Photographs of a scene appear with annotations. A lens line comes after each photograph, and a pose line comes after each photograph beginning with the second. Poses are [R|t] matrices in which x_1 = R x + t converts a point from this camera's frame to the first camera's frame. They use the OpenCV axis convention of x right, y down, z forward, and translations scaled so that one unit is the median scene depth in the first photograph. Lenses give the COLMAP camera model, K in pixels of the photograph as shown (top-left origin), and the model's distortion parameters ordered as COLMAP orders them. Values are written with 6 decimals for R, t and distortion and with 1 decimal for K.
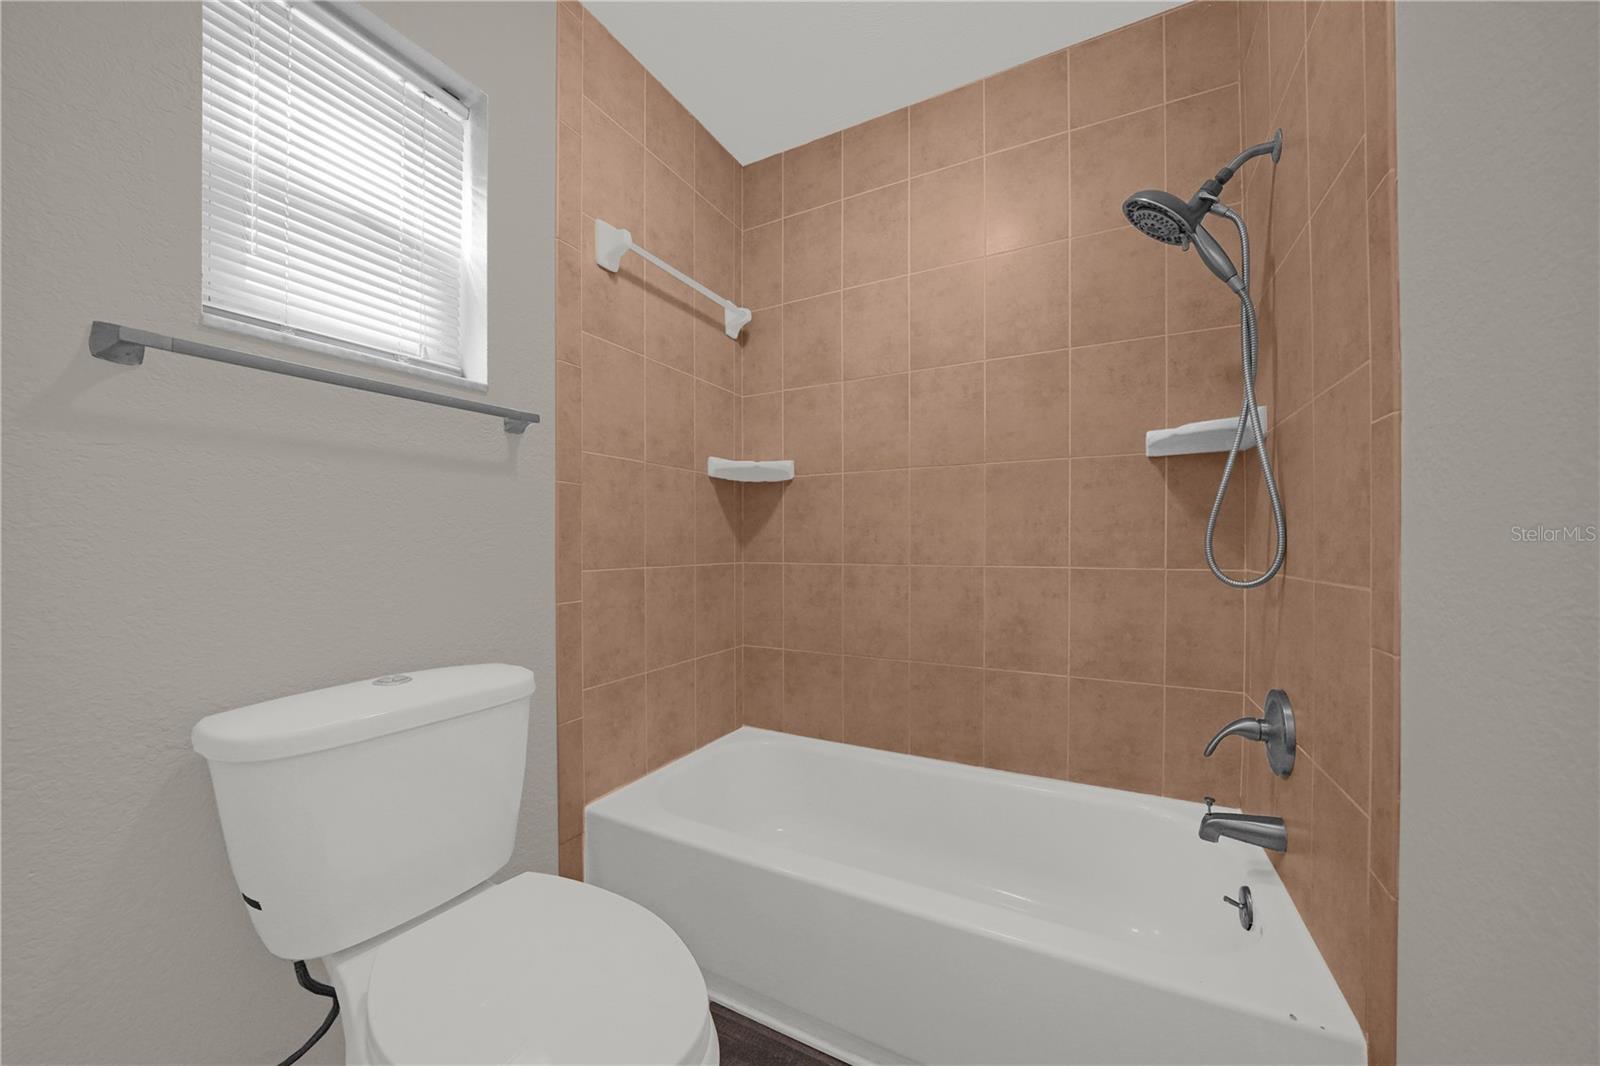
lens RADIAL K [[558.5, 0, 798.4], [0, 558.5, 544.0], [0, 0, 1]] dist [-0.000590, 0.000476]
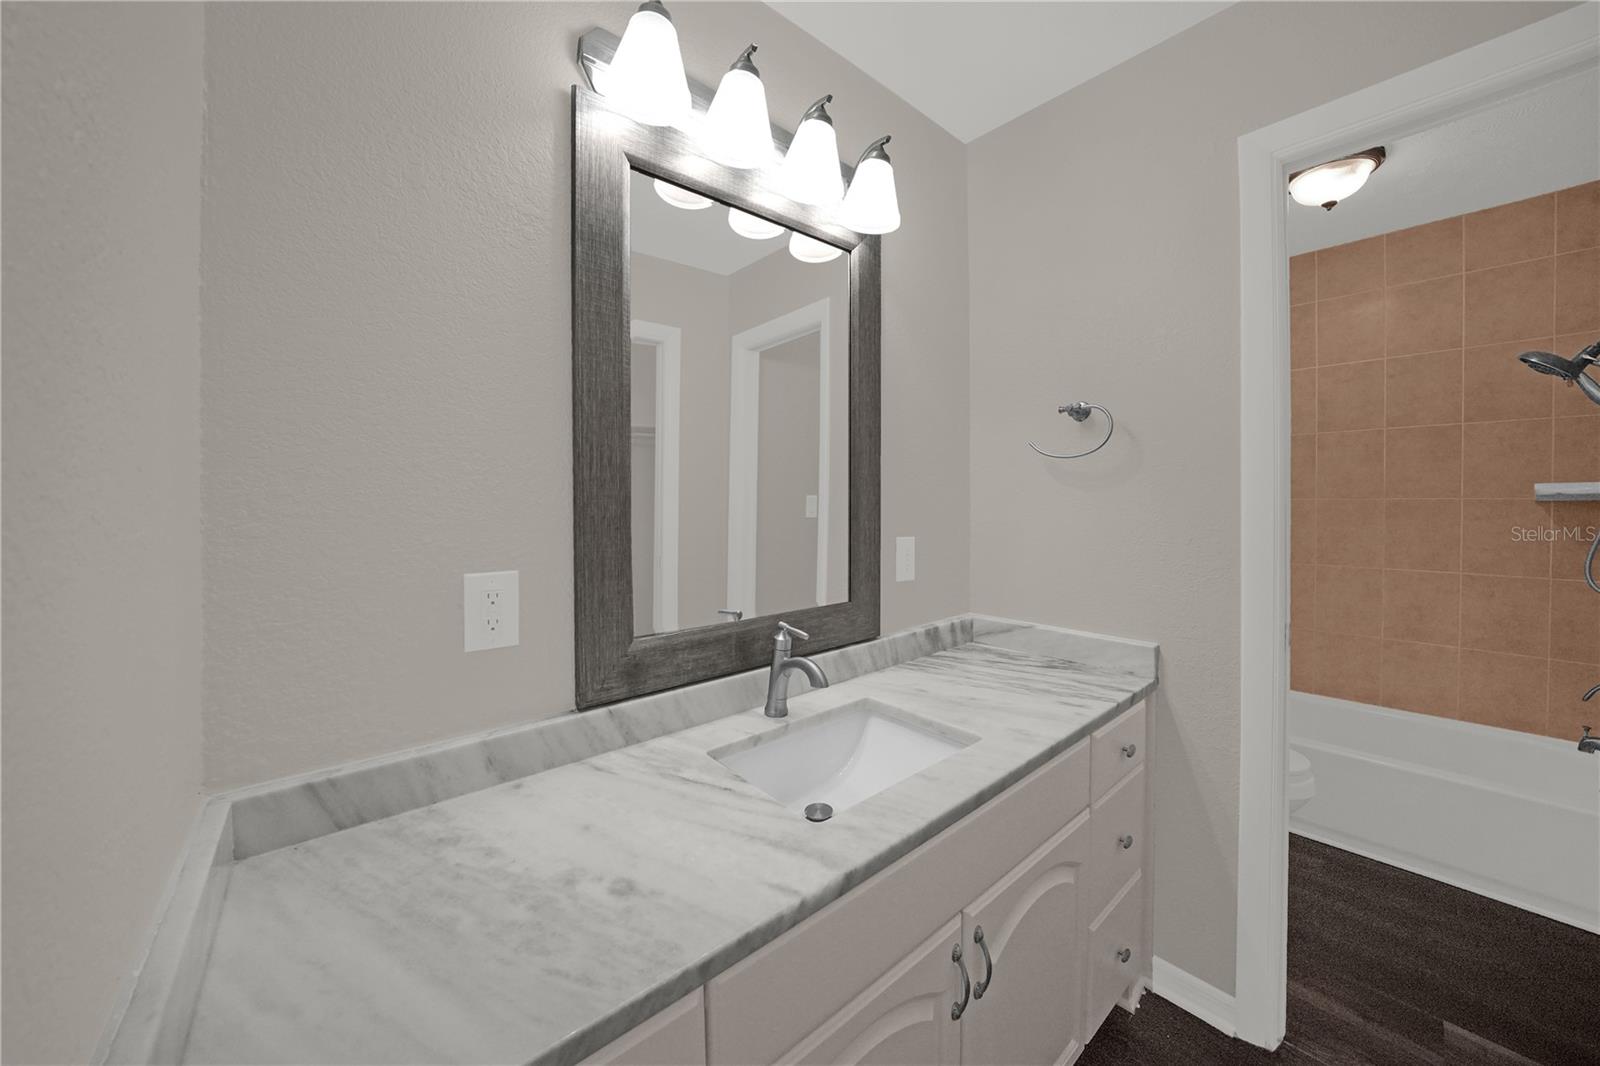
lens RADIAL K [[558.5, 0, 842.8], [0, 558.5, 502.5], [0, 0, 1]] dist [-0.000590, 0.000476]
pose [[0.947944, -0.002443, -0.318427, -0.571453], [0.007245, 0.999877, 0.013898, -0.172062], [0.318354, -0.015481, 0.947846, -0.878346]]
